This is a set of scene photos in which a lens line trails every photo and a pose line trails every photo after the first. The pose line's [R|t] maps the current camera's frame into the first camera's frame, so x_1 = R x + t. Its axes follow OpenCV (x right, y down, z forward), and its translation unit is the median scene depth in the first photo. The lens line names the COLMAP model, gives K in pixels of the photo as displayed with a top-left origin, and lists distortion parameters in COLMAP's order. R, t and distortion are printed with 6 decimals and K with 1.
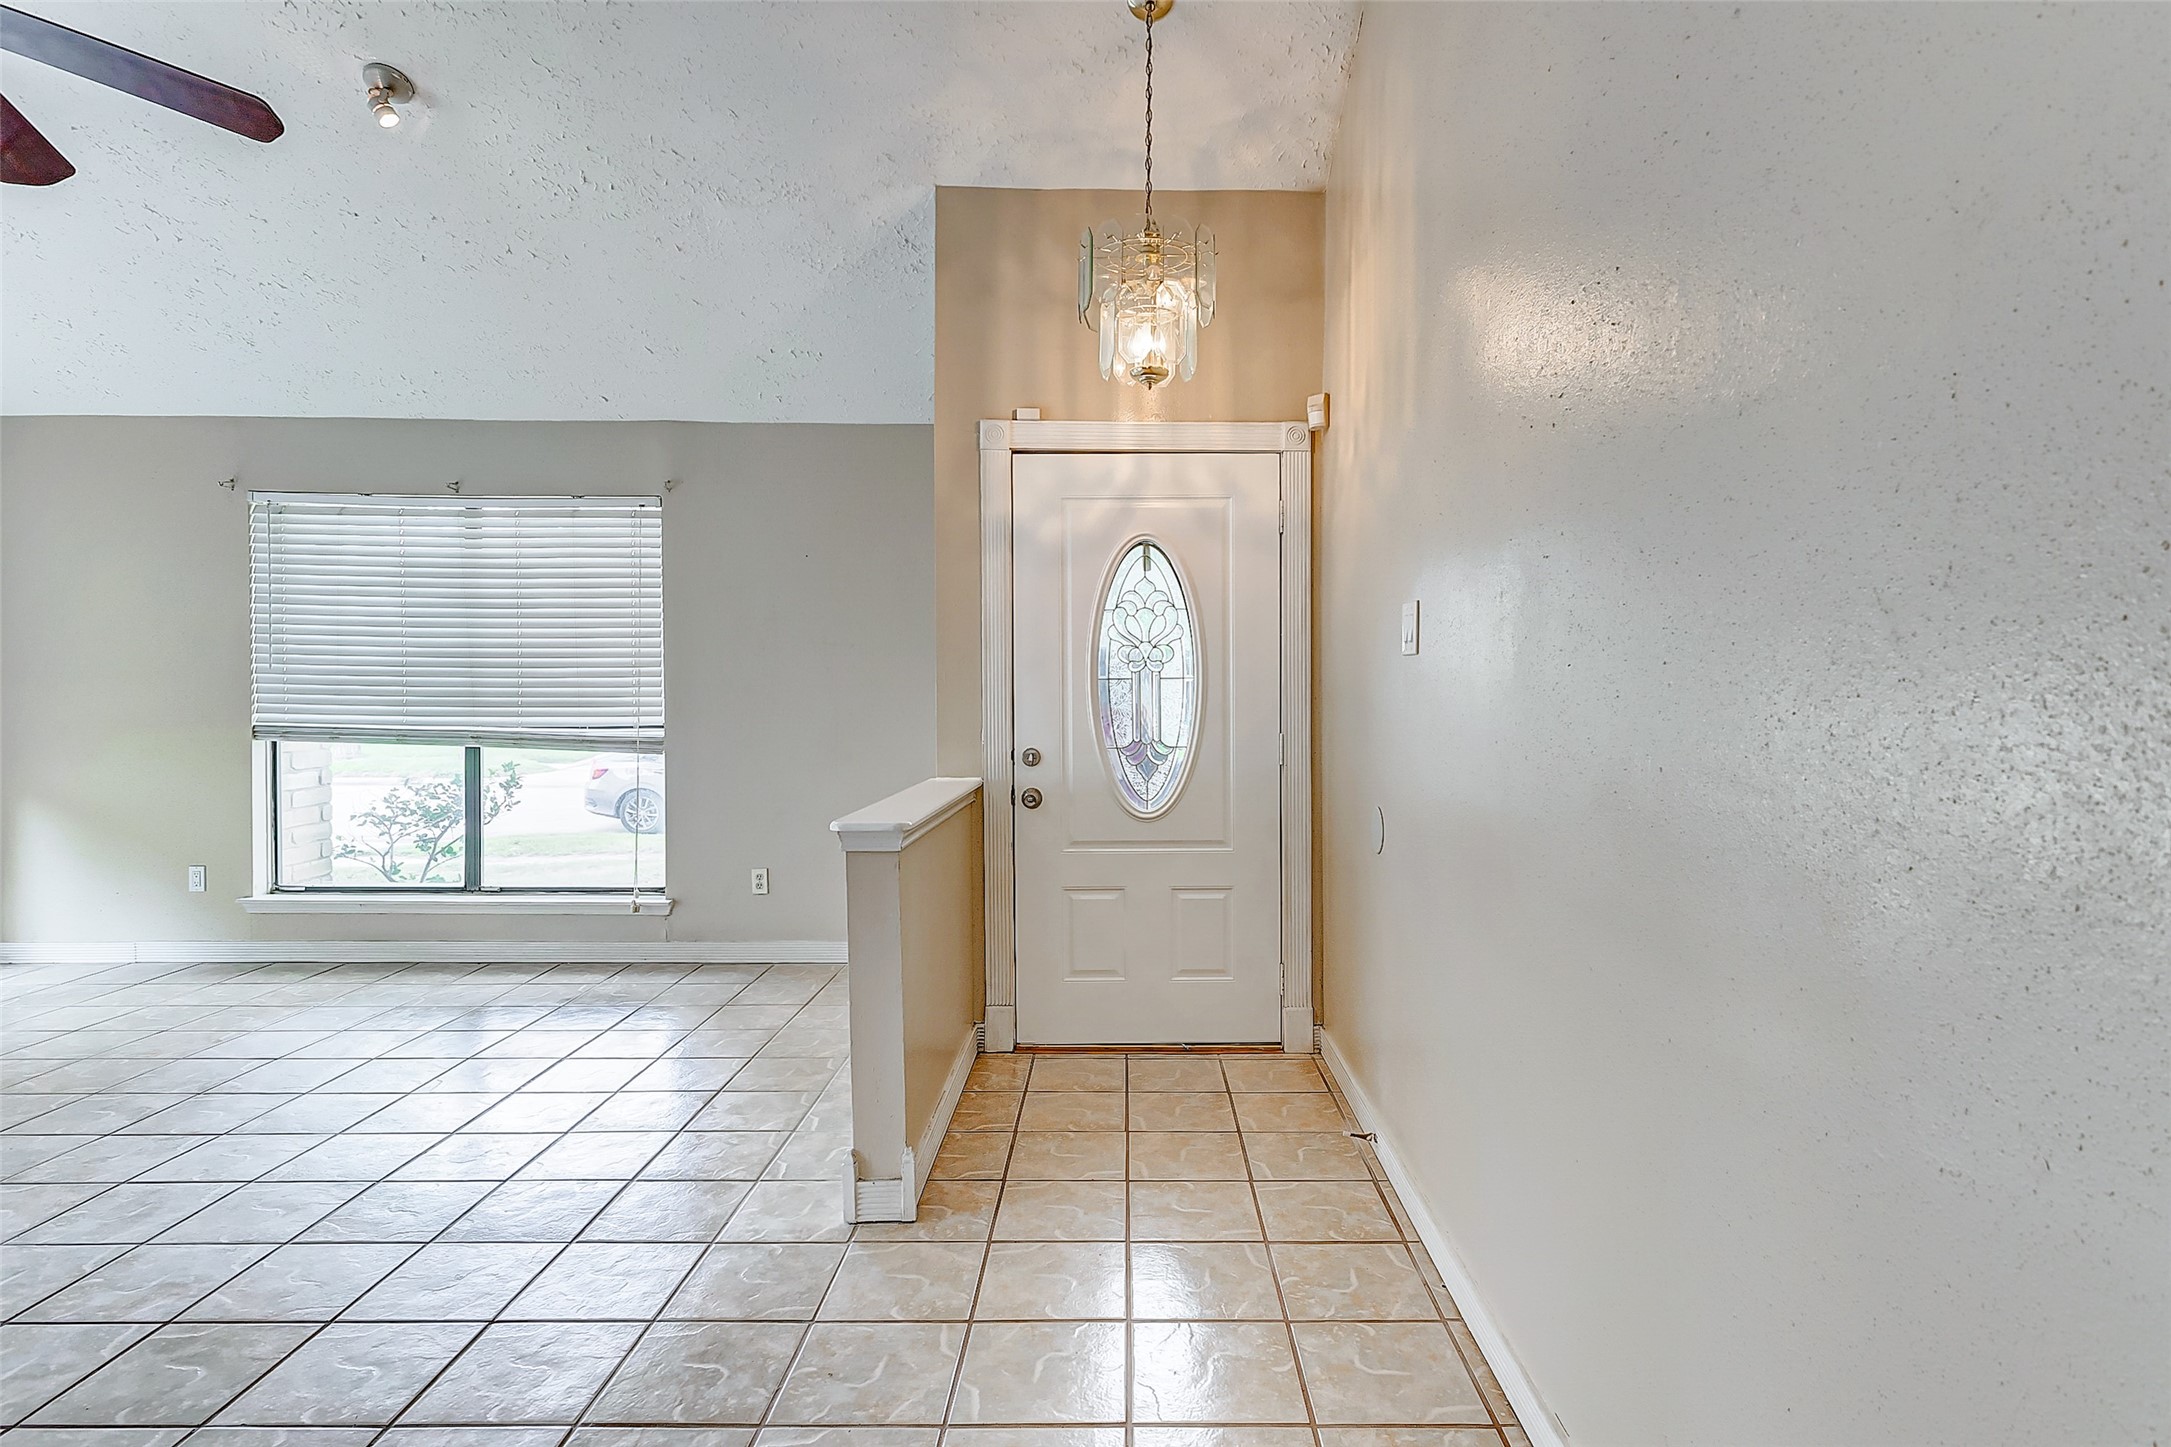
lens RADIAL K [[1153.1, 0, 1134.4], [0, 1153.1, 721.0], [0, 0, 1]] dist [0.003421, -0.002684]
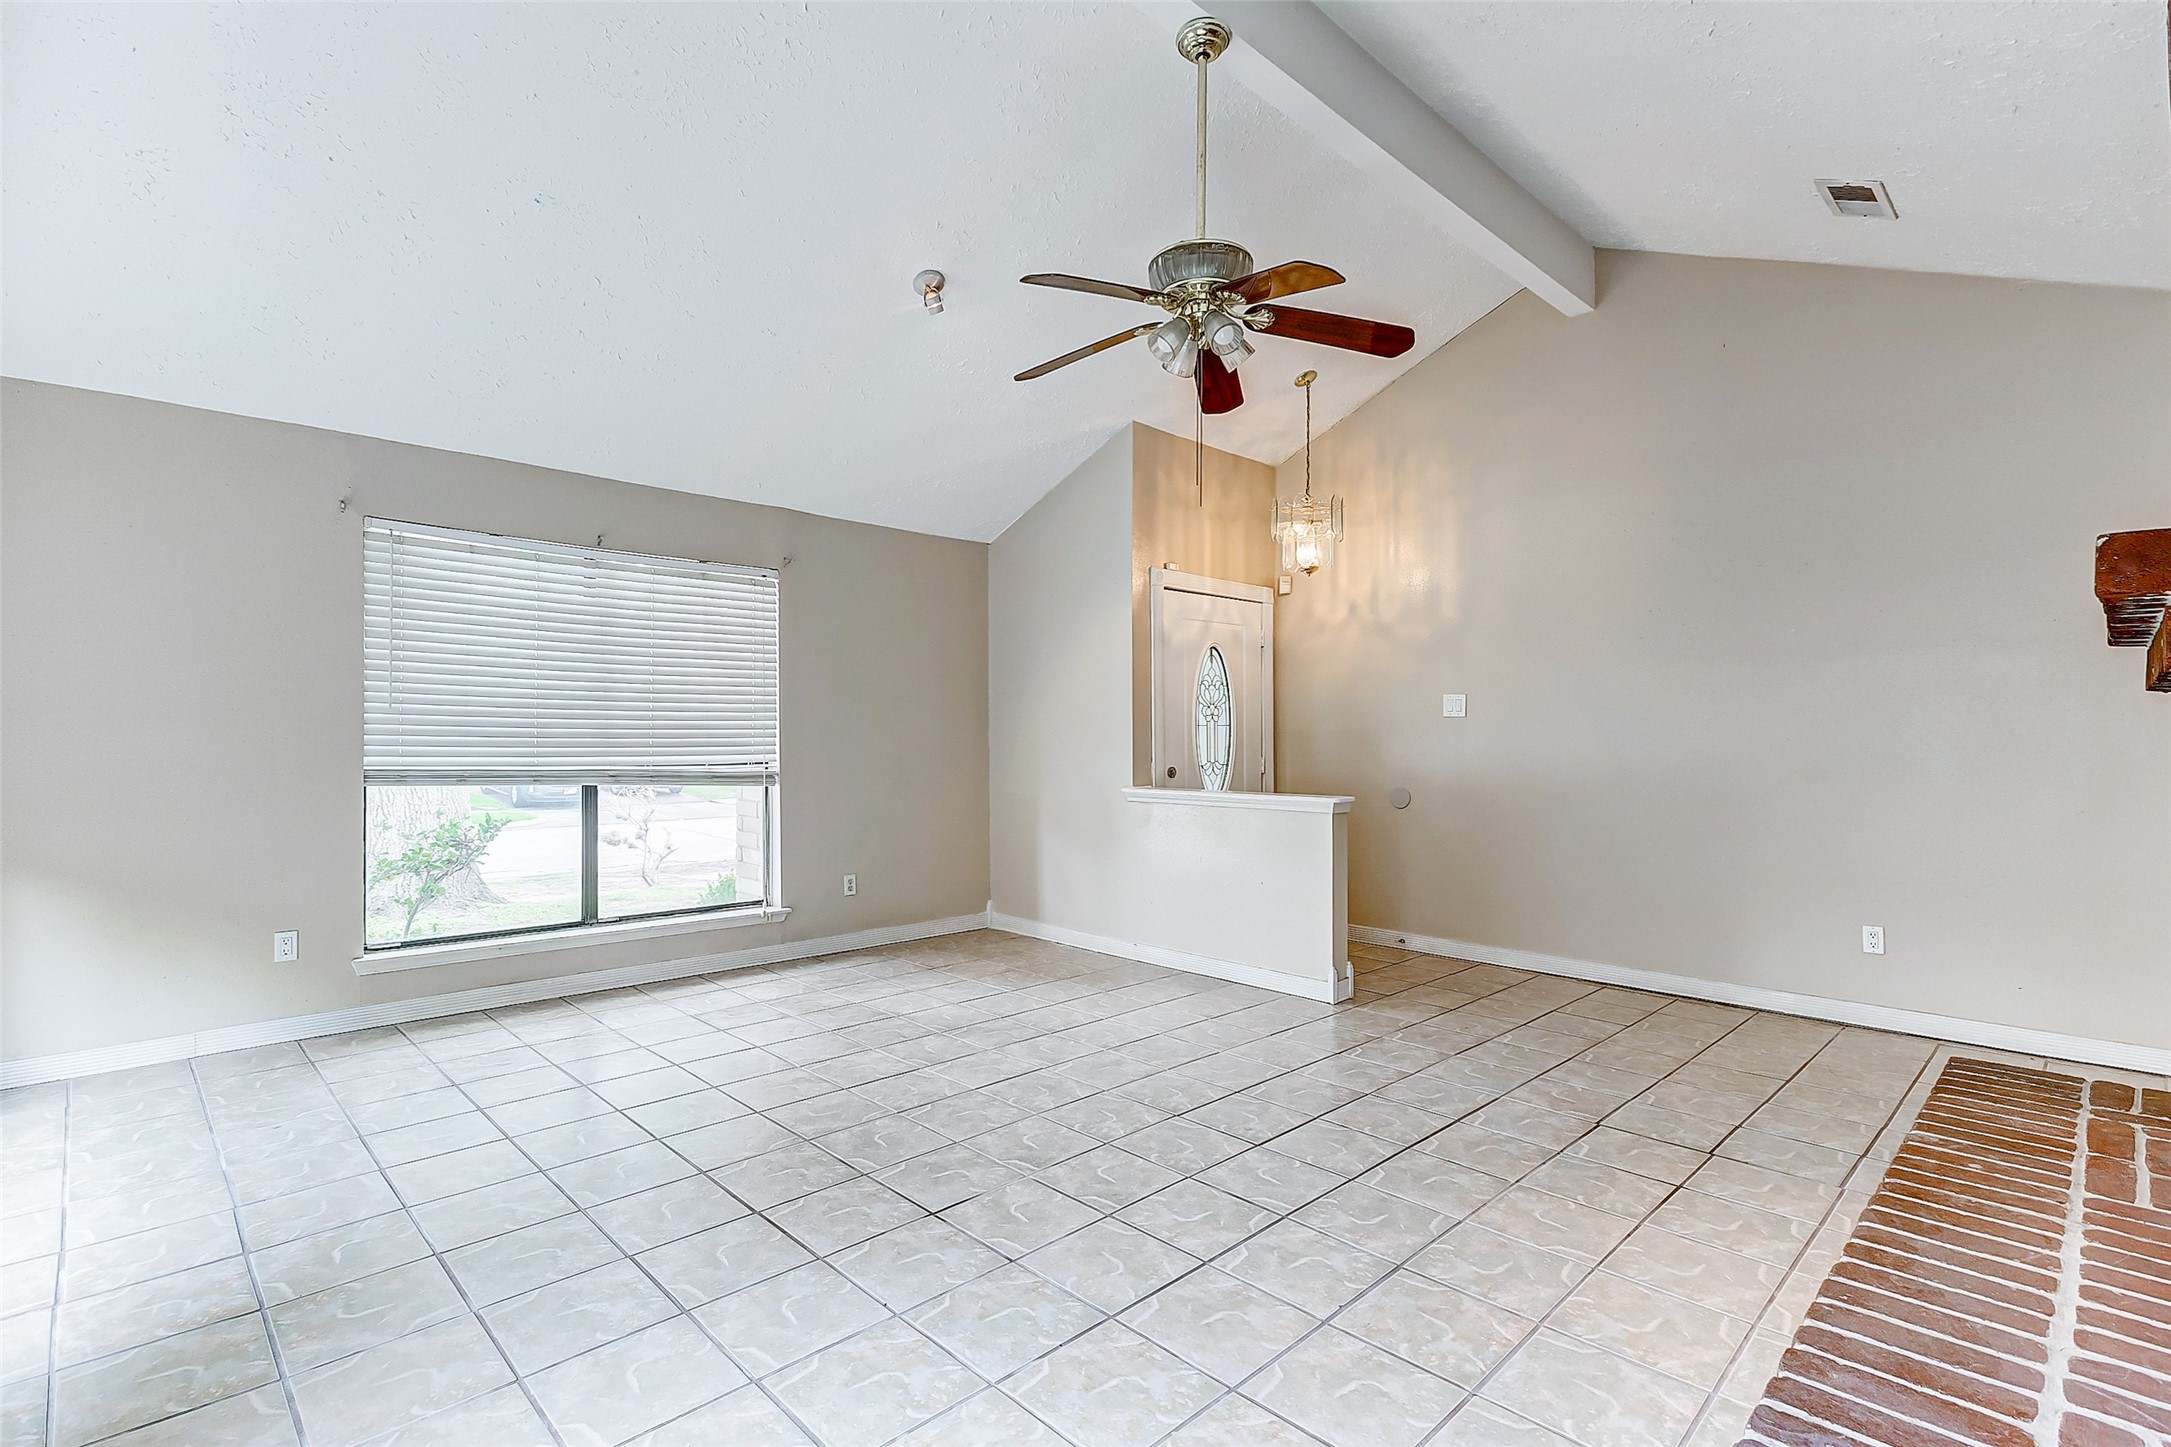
lens RADIAL K [[1025.0, 0, 1102.2], [0, 1025.0, 732.8], [0, 0, 1]] dist [0.004435, 0.000776]
pose [[0.723692, 0.001709, 0.690121, -0.906715], [0.019332, 0.999554, -0.022749, 0.004626], [-0.689852, 0.029805, 0.723337, 0.002081]]
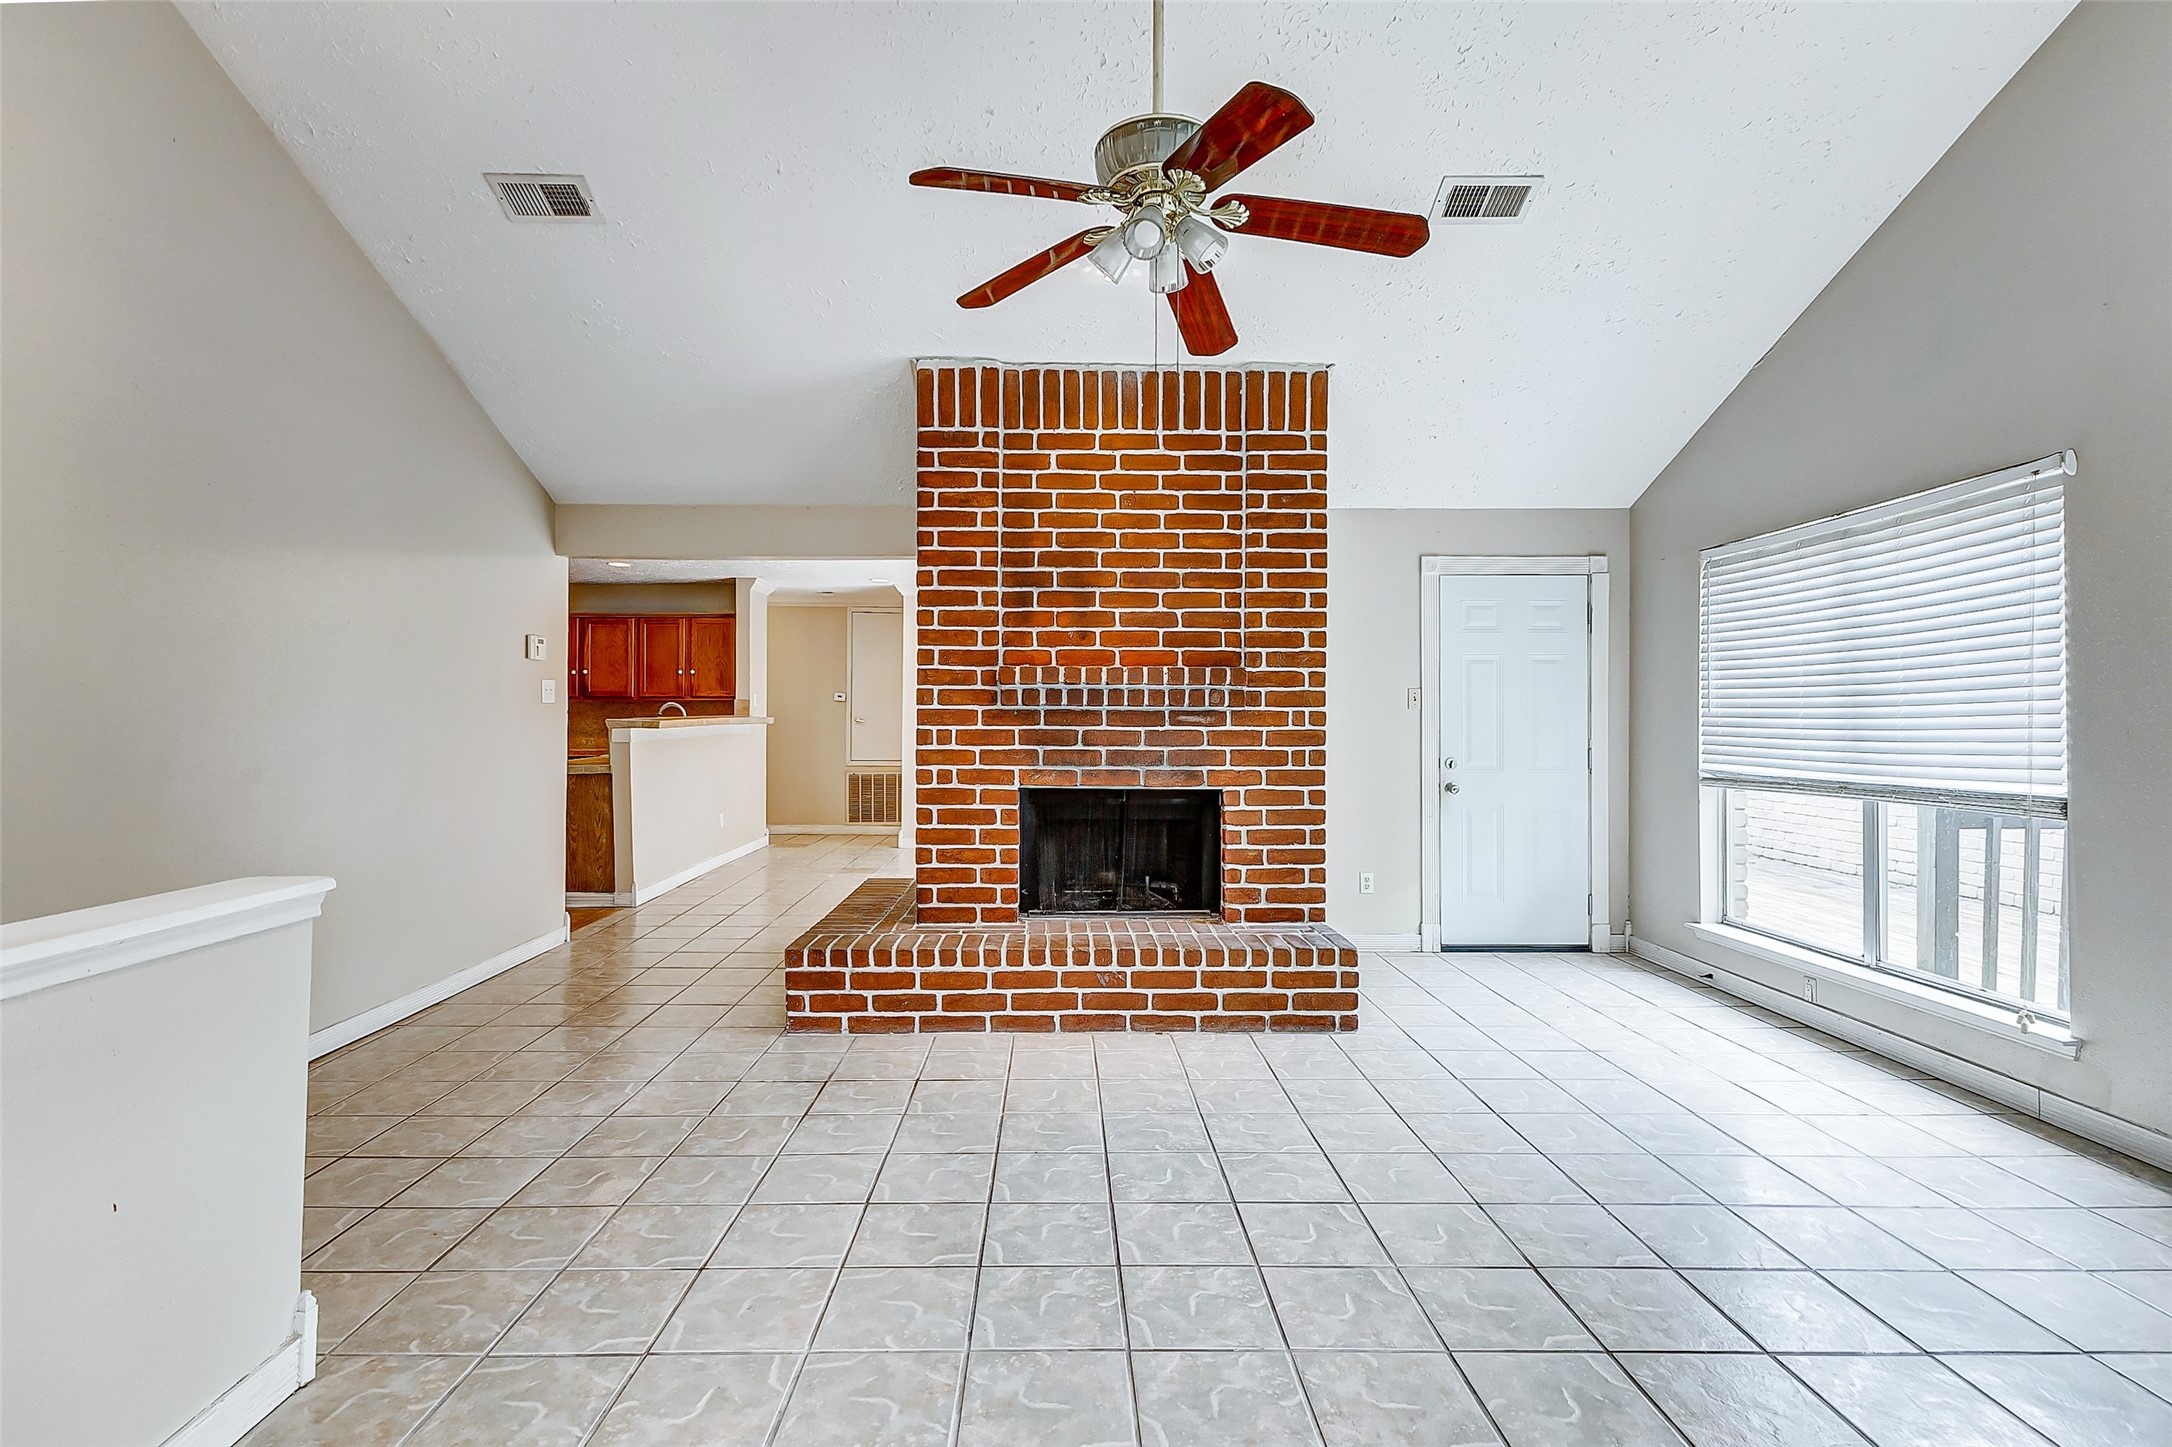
lens RADIAL K [[1040.0, 0, 1057.7], [0, 1040.0, 733.0], [0, 0, 1]] dist [0.005718, 0.000976]
pose [[-0.999873, -0.004287, 0.015377, -0.410593], [-0.003714, 0.999306, 0.037067, -0.023671], [-0.015525, 0.037005, -0.999194, 0.892940]]
